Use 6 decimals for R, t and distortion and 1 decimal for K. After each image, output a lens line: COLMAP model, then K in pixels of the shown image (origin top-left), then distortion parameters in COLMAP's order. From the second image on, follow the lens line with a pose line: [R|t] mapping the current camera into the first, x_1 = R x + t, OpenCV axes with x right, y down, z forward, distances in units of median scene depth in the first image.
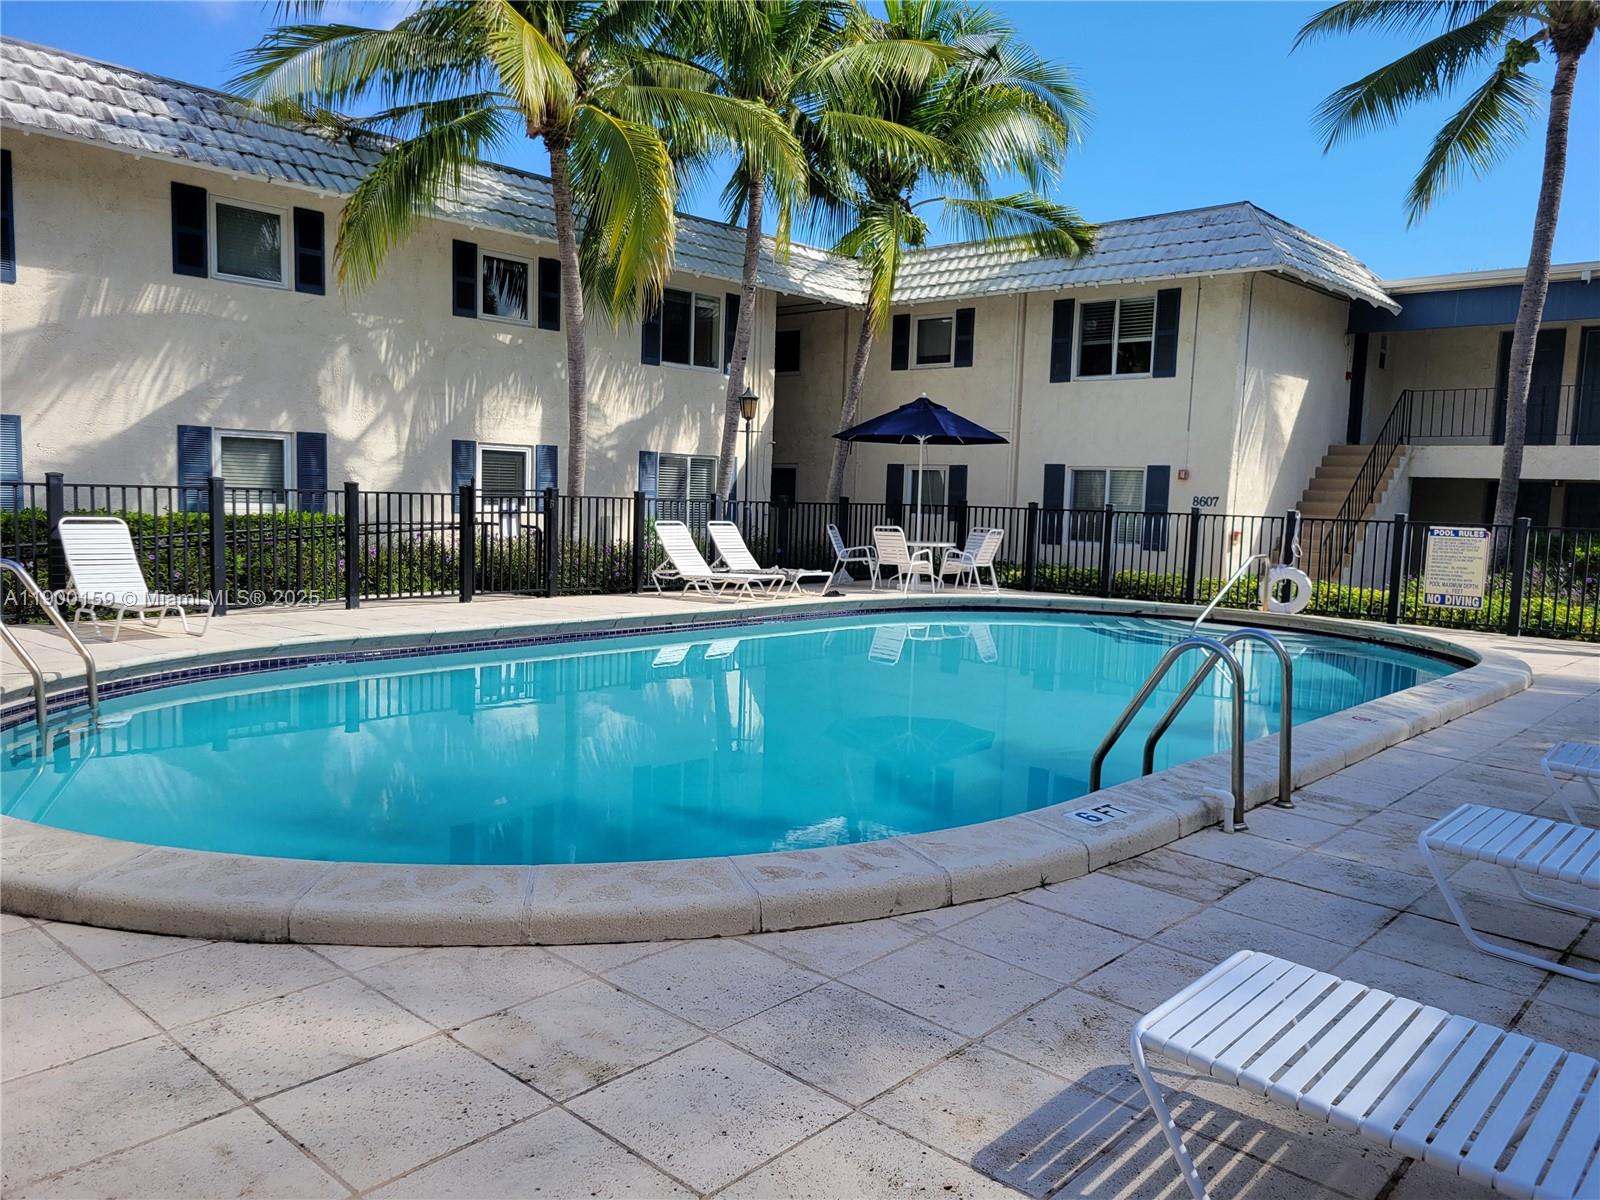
lens RADIAL K [[1198.2, 0, 790.4], [0, 1198.2, 615.4], [0, 0, 1]] dist [0.058333, -0.042533]
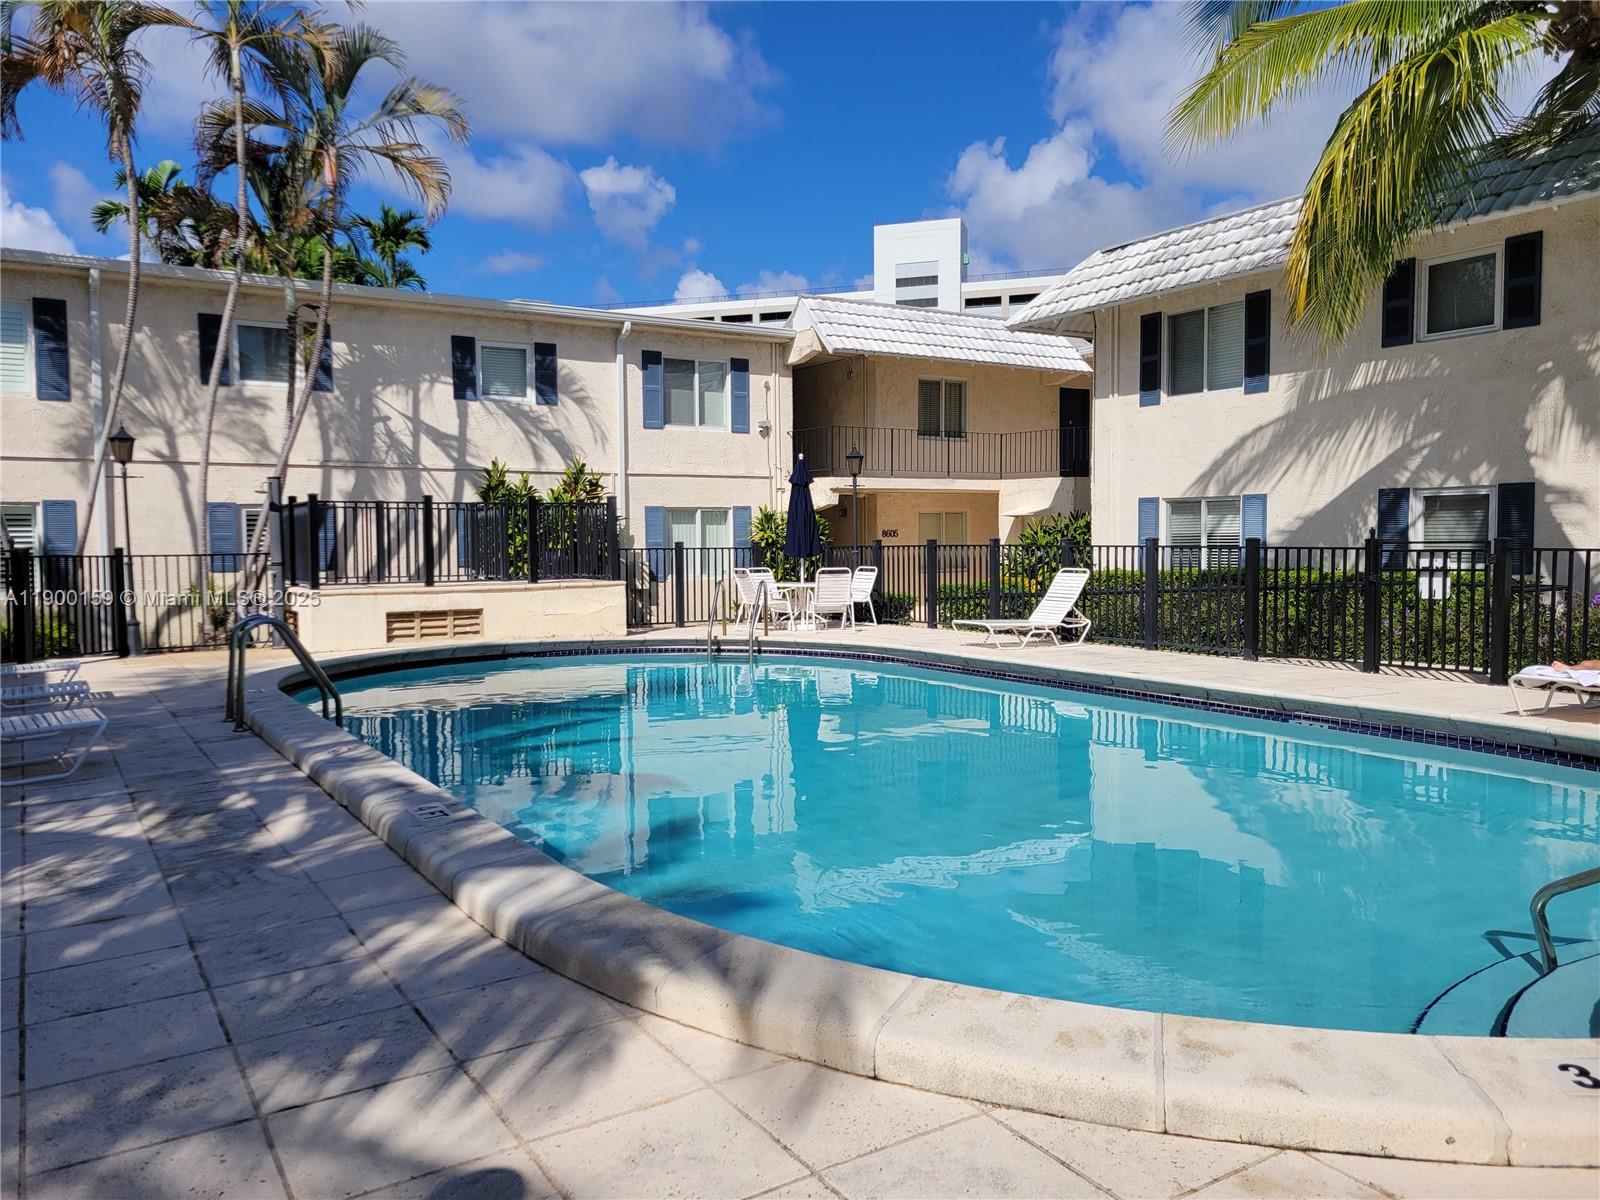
lens RADIAL K [[1198.2, 0, 799.2], [0, 1198.2, 584.2], [0, 0, 1]] dist [0.058333, -0.042533]
pose [[-0.274064, 0.011201, -0.961646, 0.611421], [-0.101711, 0.993987, 0.040565, -0.061246], [0.956318, 0.108928, -0.271277, 0.760314]]
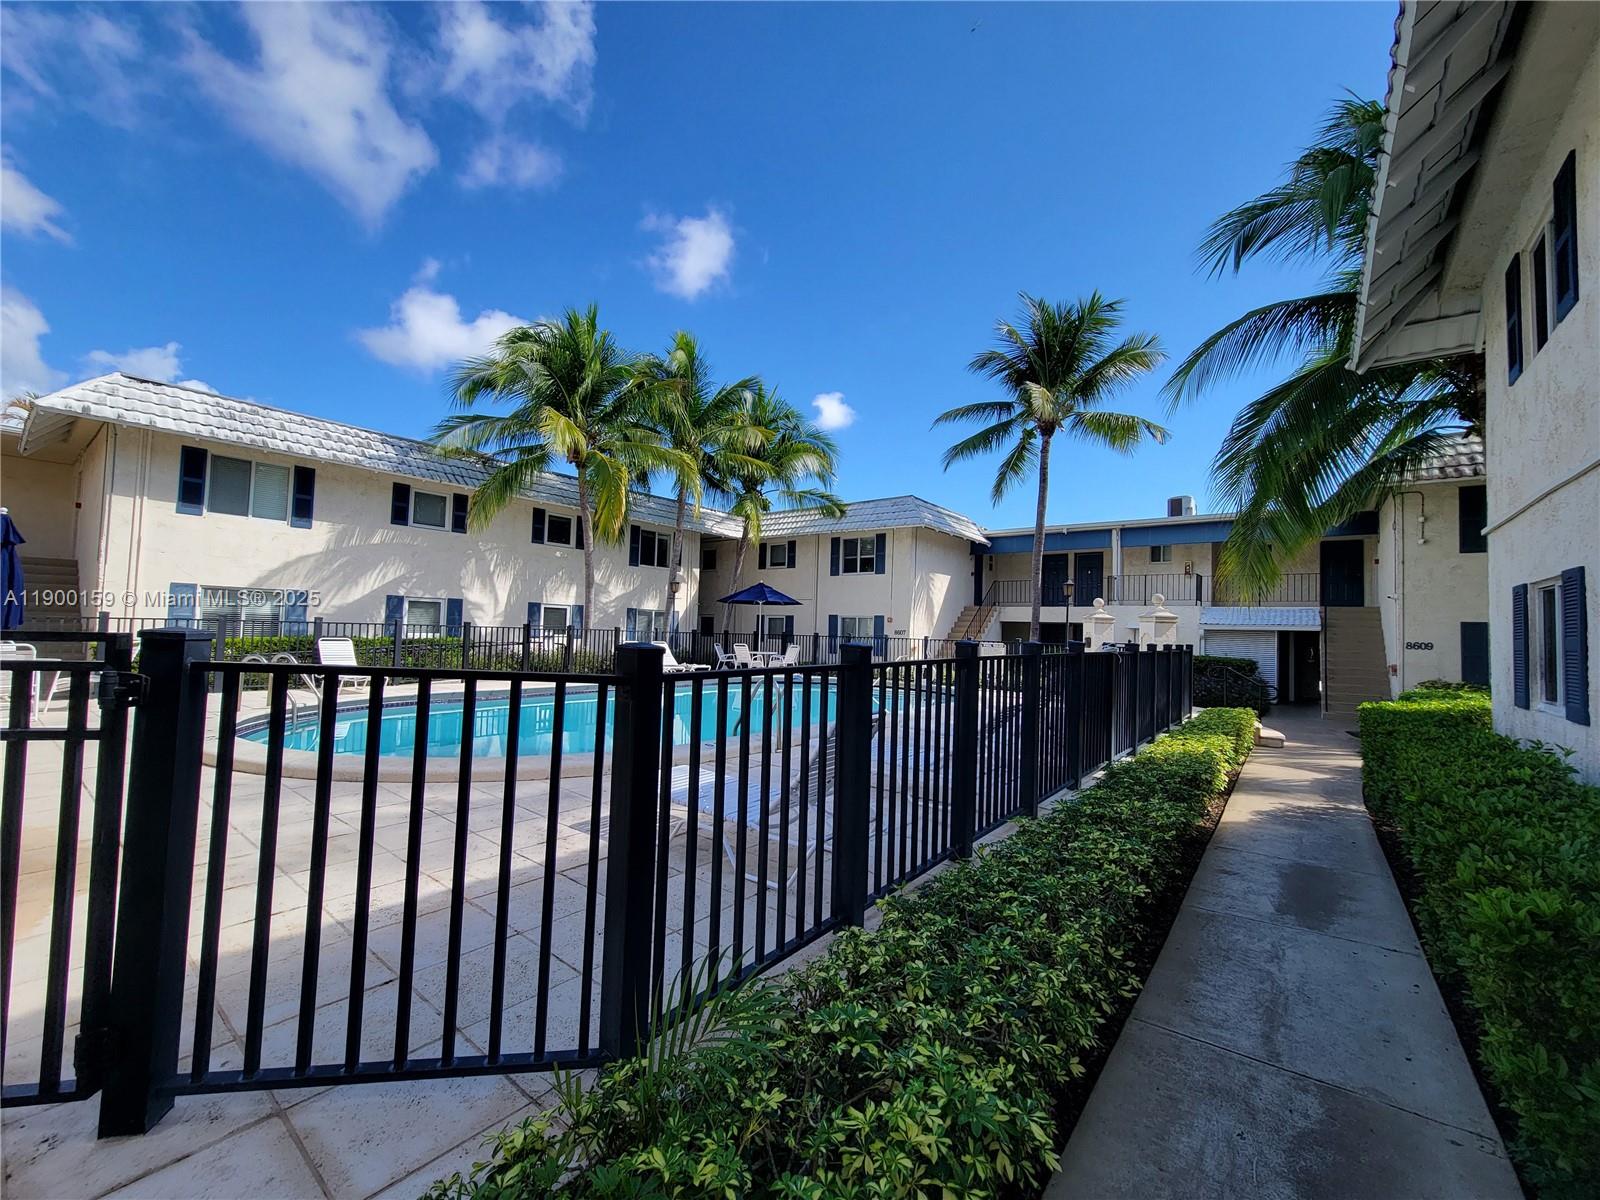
lens RADIAL K [[650.6, 0, 800.4], [0, 650.6, 612.7], [0, 0, 1]] dist [-0.000862, -0.001011]
pose [[0.997324, 0.000942, 0.073100, 0.108427], [0.008700, 0.991281, -0.131475, 0.022837], [-0.072587, 0.131759, 0.988621, -0.132753]]
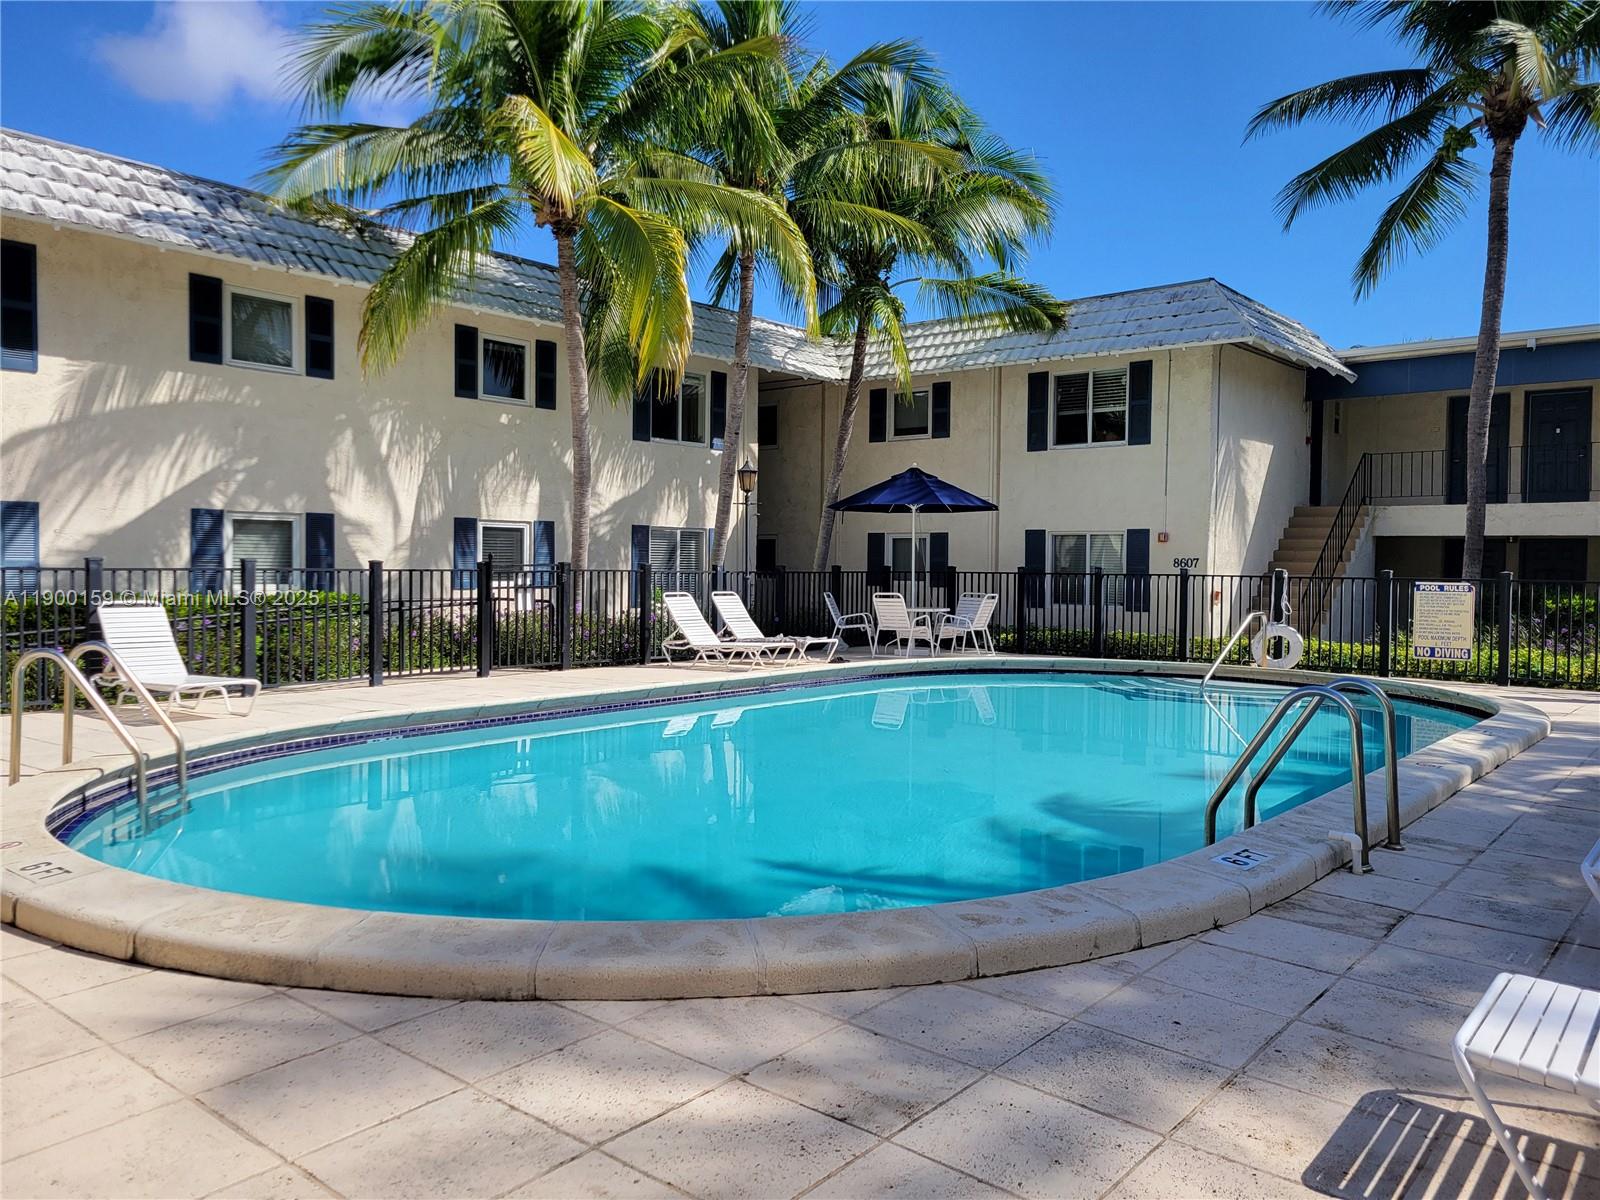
lens RADIAL K [[1198.2, 0, 769.6], [0, 1198.2, 600.4], [0, 0, 1]] dist [0.058333, -0.042533]
pose [[0.999051, -0.022163, 0.037488, -0.061296], [0.024814, 0.997110, -0.071804, 0.002878], [-0.035788, 0.072667, 0.996714, -0.012255]]
